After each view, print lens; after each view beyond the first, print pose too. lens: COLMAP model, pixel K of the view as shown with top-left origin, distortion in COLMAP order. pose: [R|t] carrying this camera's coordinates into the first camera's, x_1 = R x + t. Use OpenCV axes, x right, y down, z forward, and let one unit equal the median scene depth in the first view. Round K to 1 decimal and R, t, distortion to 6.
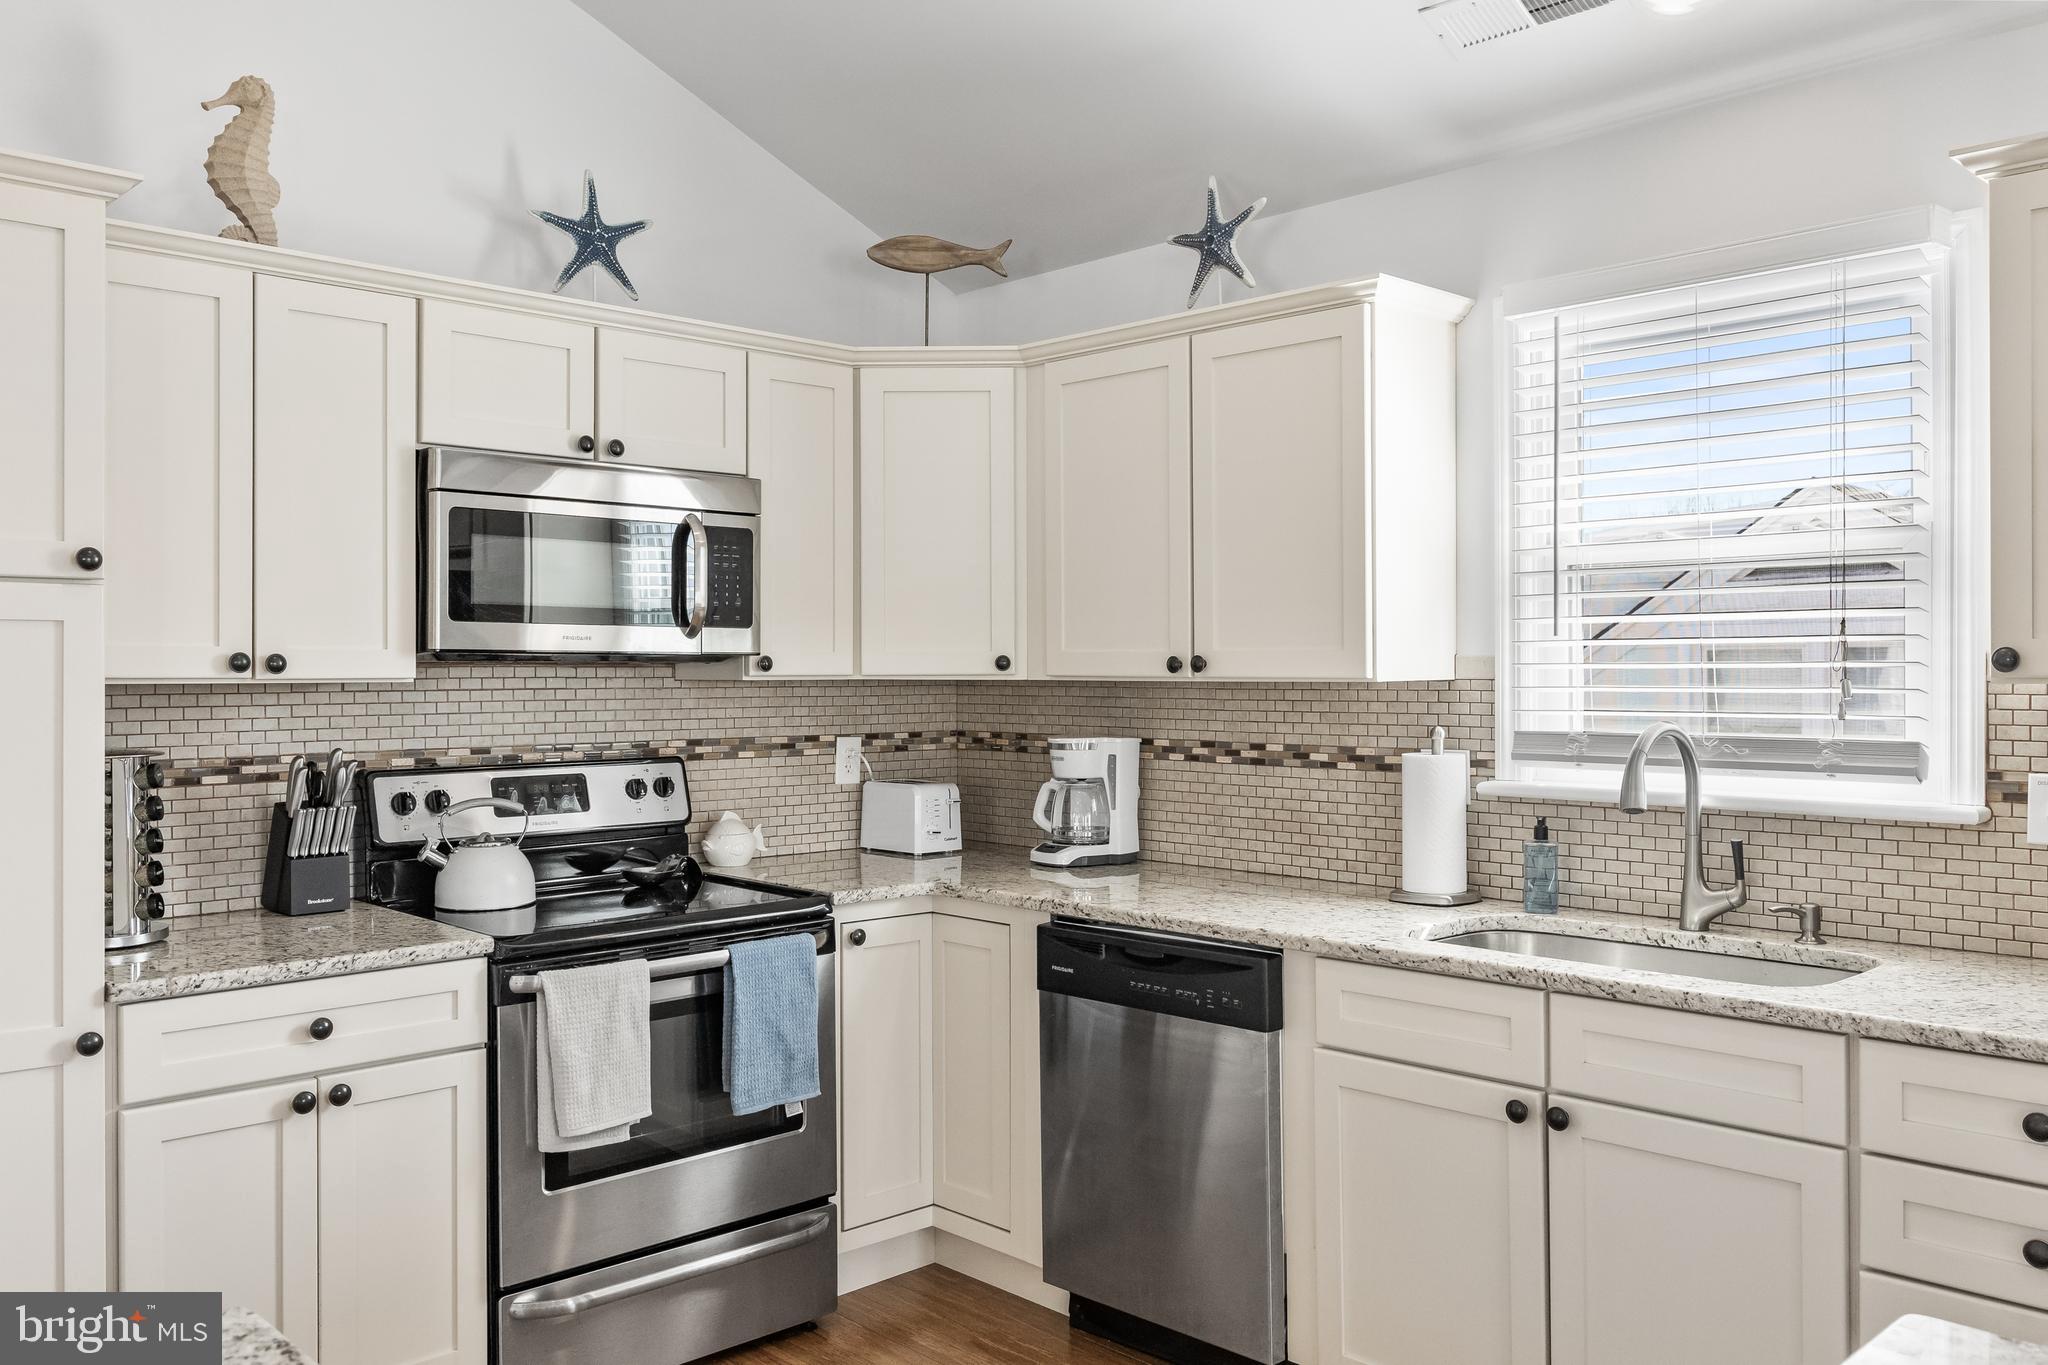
lens RADIAL K [[1645.8, 0, 1029.8], [0, 1645.8, 673.7], [0, 0, 1]] dist [0.000697, 0.001615]
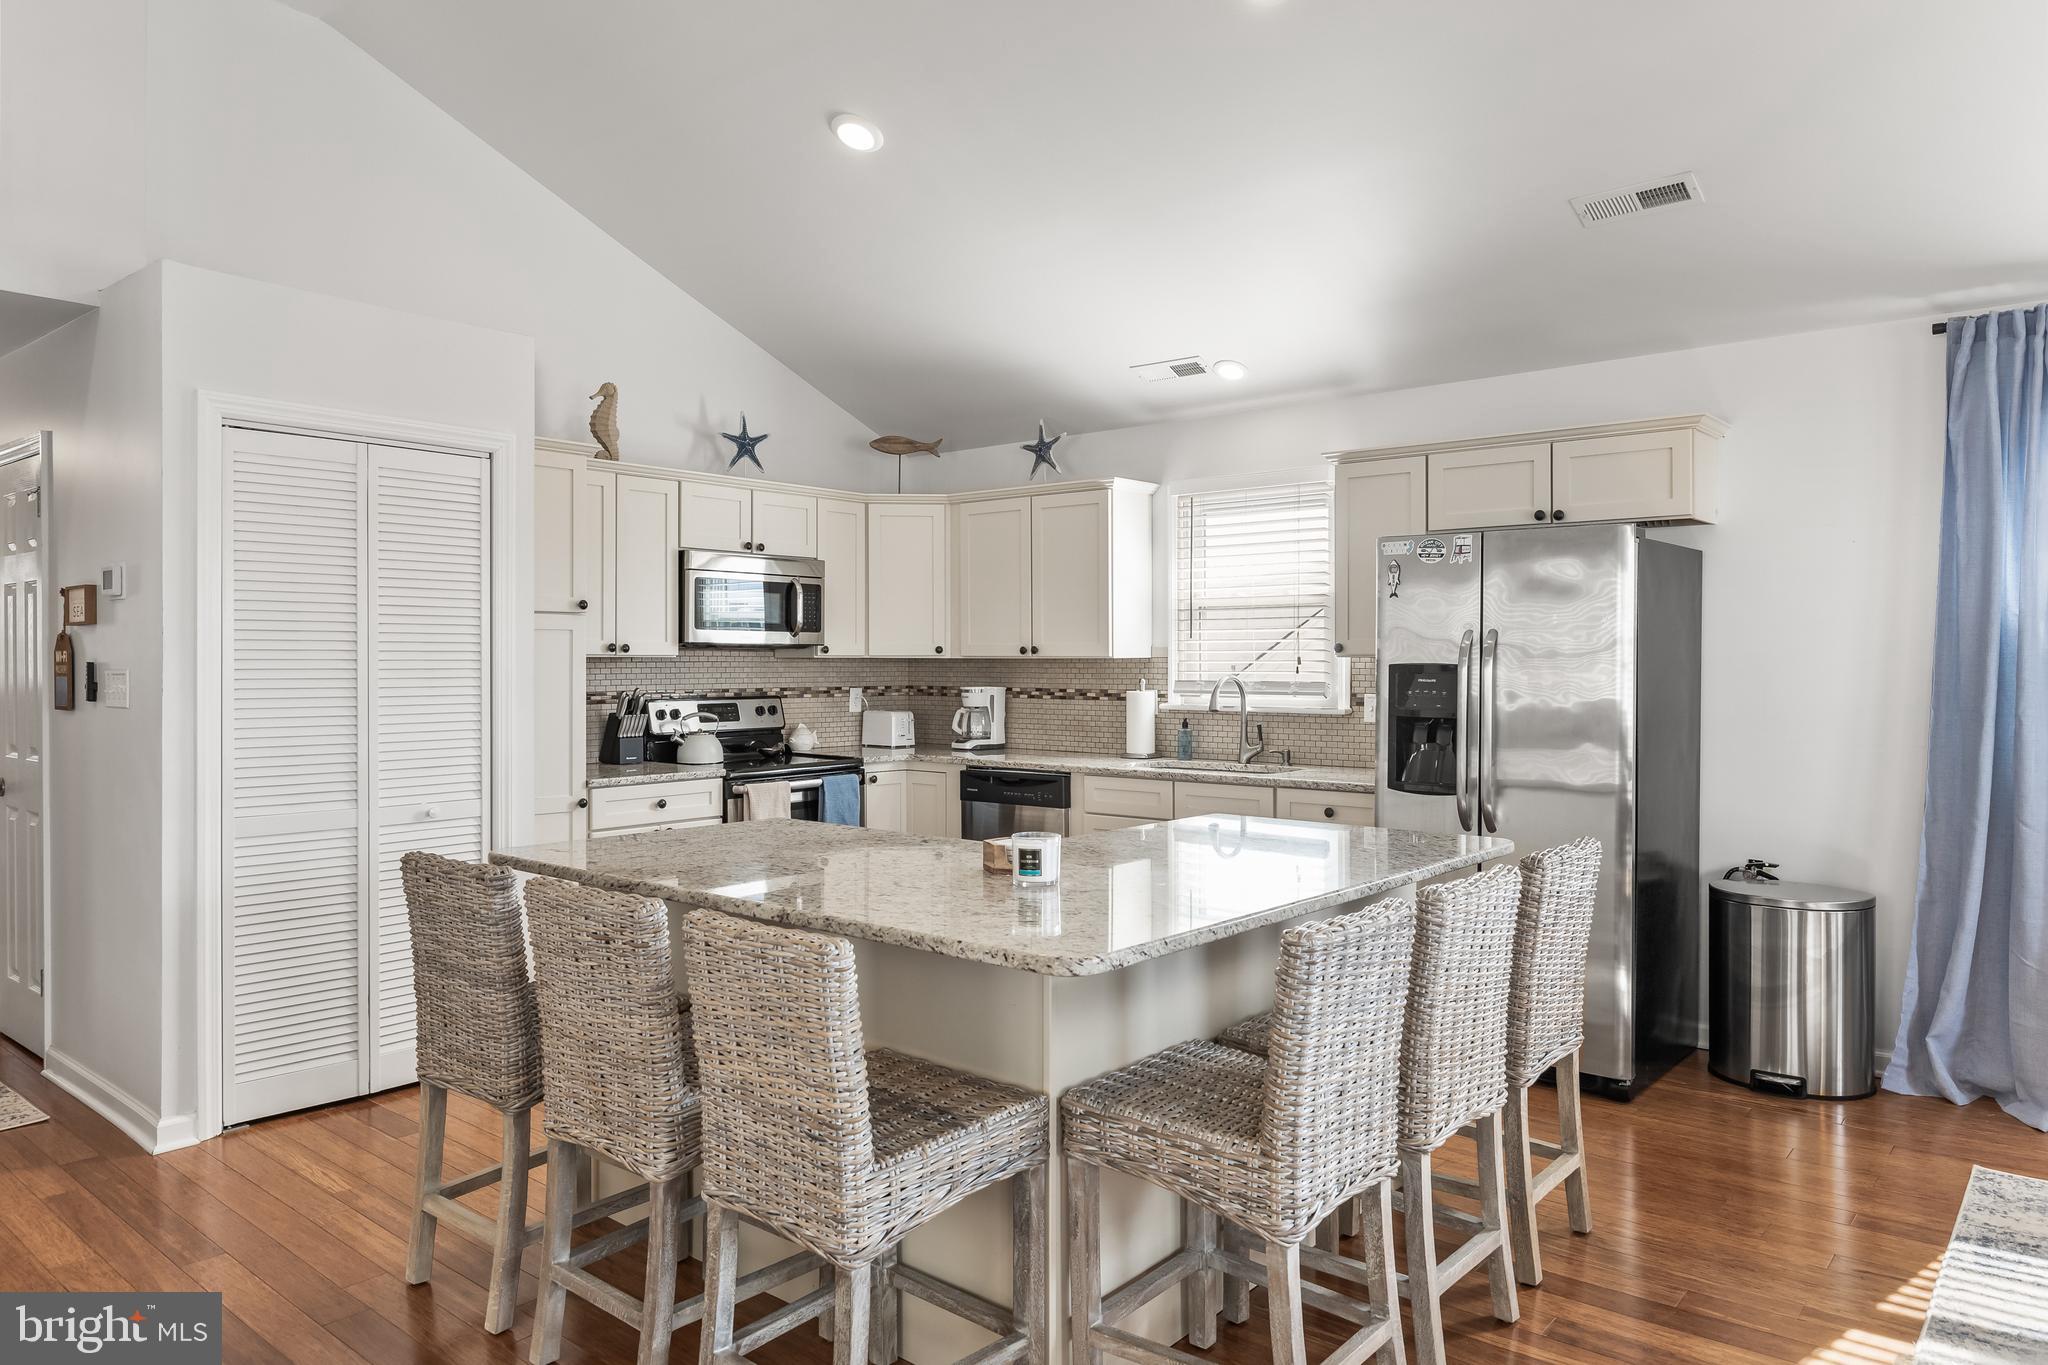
lens RADIAL K [[1365.8, 0, 1025.5], [0, 1365.8, 672.5], [0, 0, 1]] dist [-0.001524, -0.000280]
pose [[0.995498, 0.001141, 0.094774, -0.081399], [-0.001798, 0.999975, 0.006850, 0.011622], [-0.094763, -0.006990, 0.995475, -0.805301]]
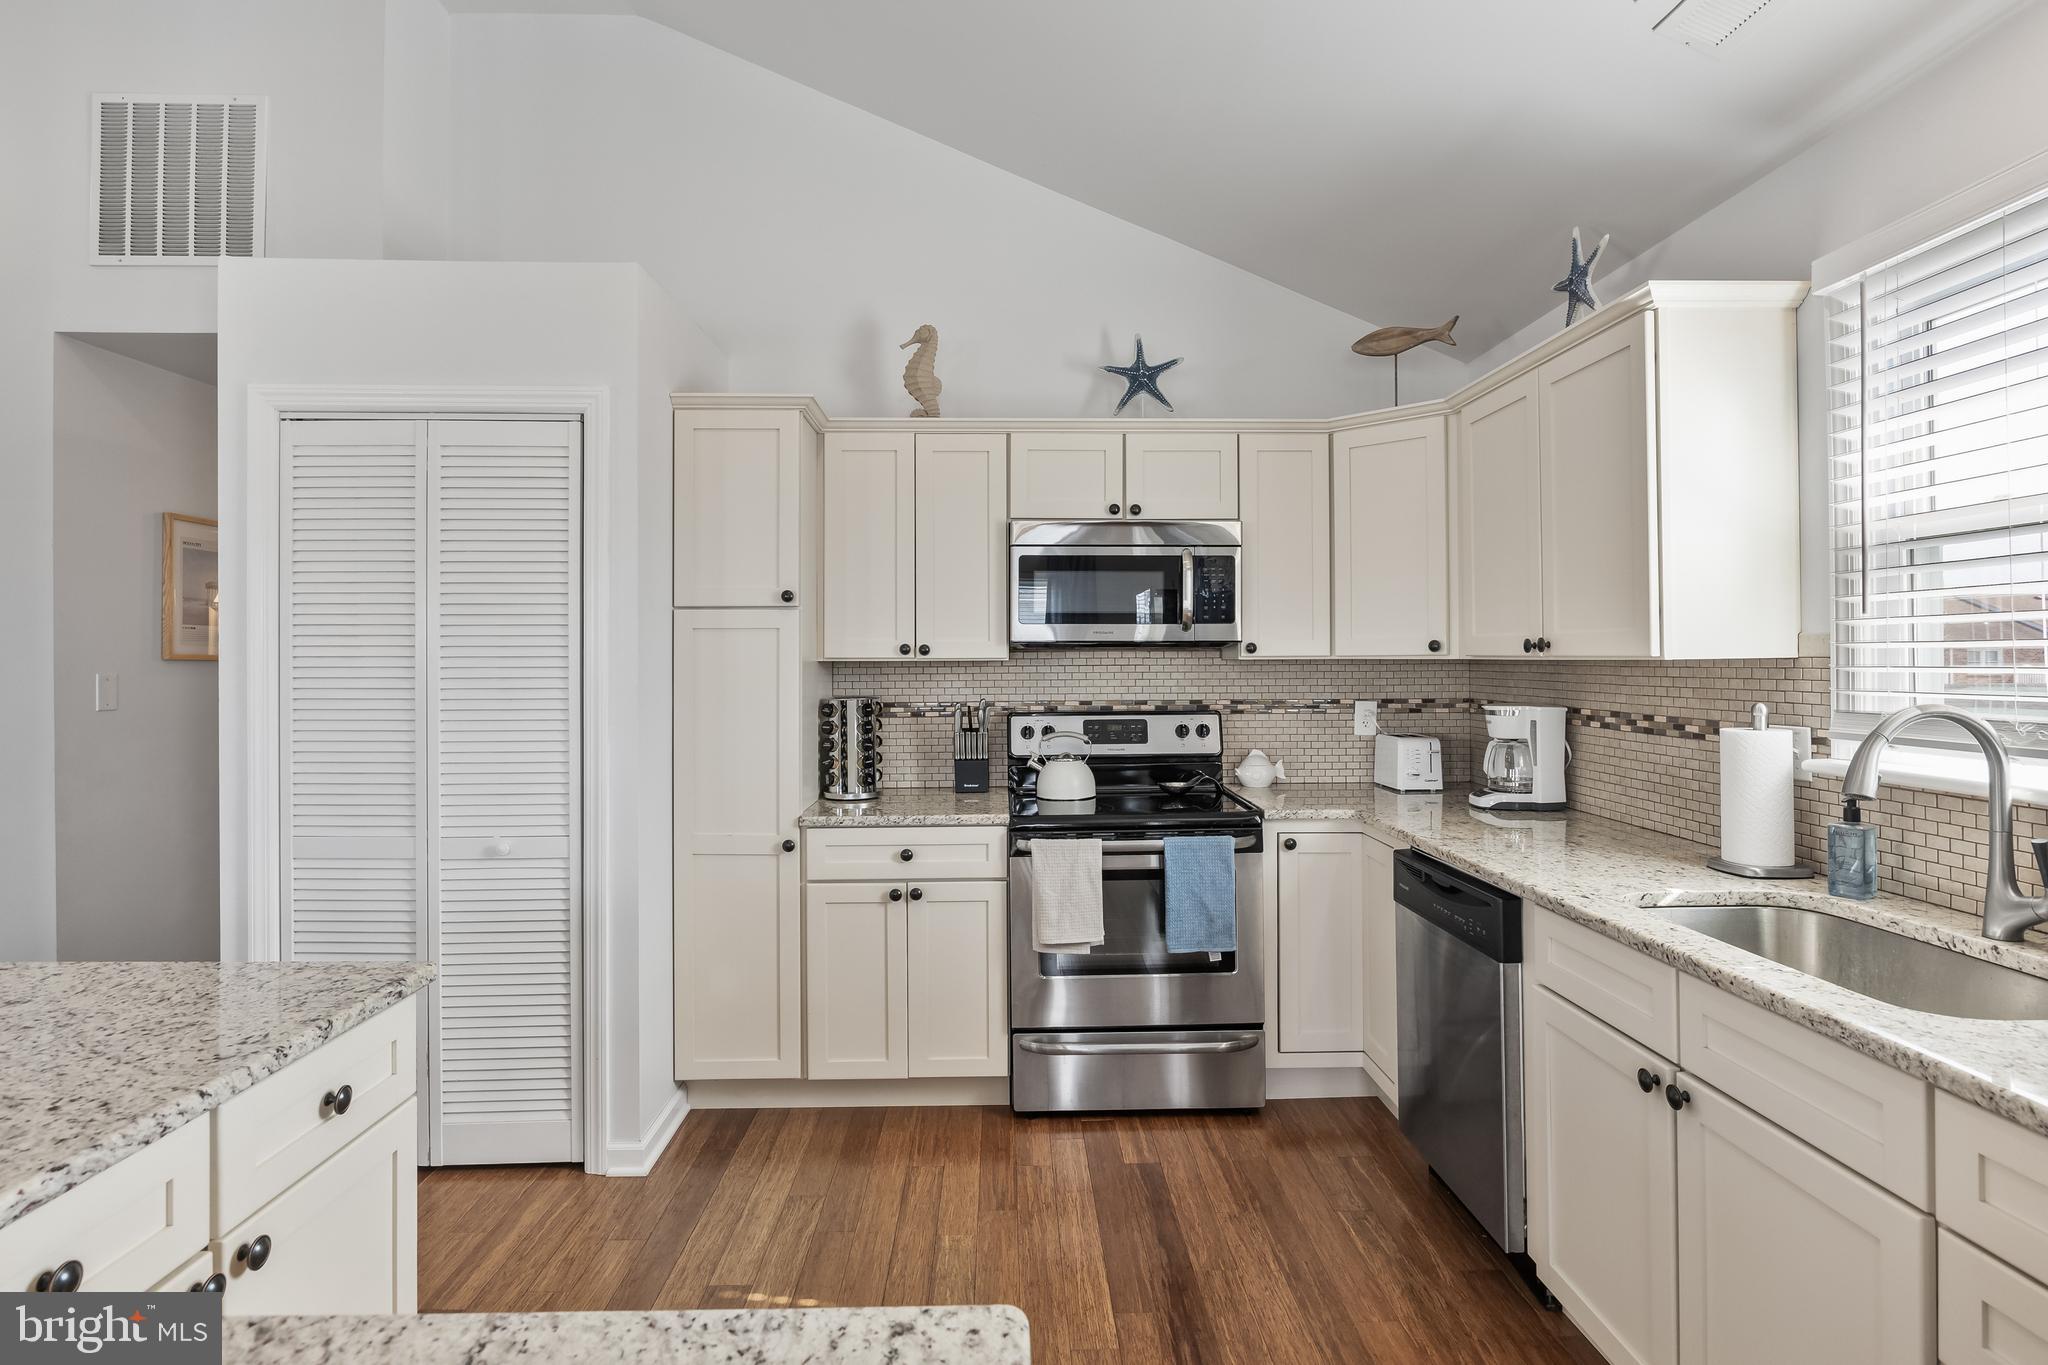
lens RADIAL K [[1052.1, 0, 1017.9], [0, 1052.1, 653.1], [0, 0, 1]] dist [-0.014154, 0.000518]
pose [[0.733447, -0.005602, -0.679724, 0.350790], [0.001764, 0.999978, -0.006339, 0.004358], [0.679744, 0.003450, 0.733441, 0.204485]]
